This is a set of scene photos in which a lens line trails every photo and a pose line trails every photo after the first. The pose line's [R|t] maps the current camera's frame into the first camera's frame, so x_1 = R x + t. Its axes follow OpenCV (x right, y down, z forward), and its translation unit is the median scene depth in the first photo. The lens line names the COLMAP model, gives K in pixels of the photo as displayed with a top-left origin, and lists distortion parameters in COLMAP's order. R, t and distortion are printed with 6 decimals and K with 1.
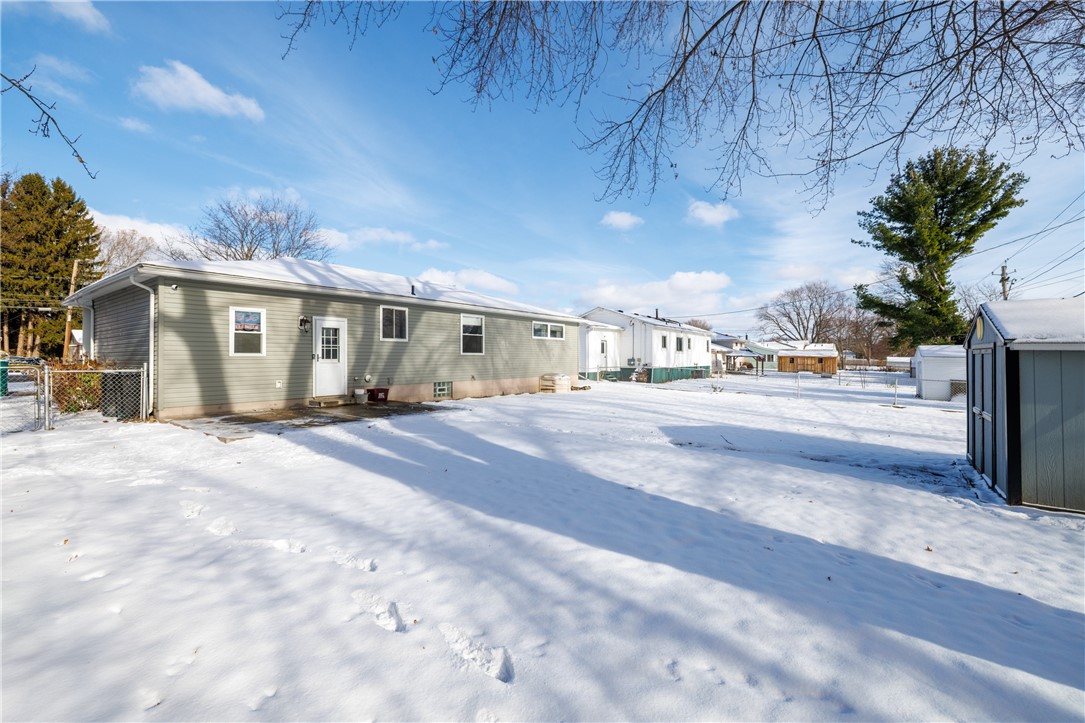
lens RADIAL K [[455.3, 0, 543.7], [0, 455.3, 356.6], [0, 0, 1]] dist [-0.002183, -0.000381]
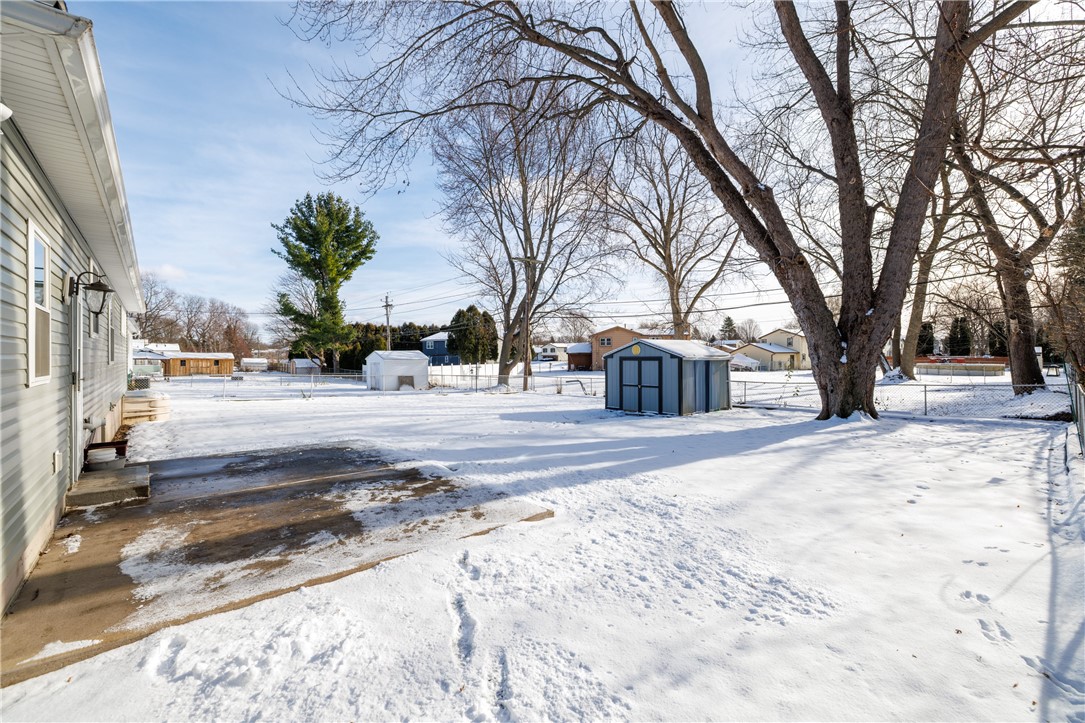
lens RADIAL K [[455.3, 0, 542.4], [0, 455.3, 357.7], [0, 0, 1]] dist [-0.002183, -0.000381]
pose [[0.203980, -0.004441, 0.978965, -0.245888], [0.002345, 0.999989, 0.004048, -0.005269], [-0.978972, 0.001470, 0.203988, 0.167699]]
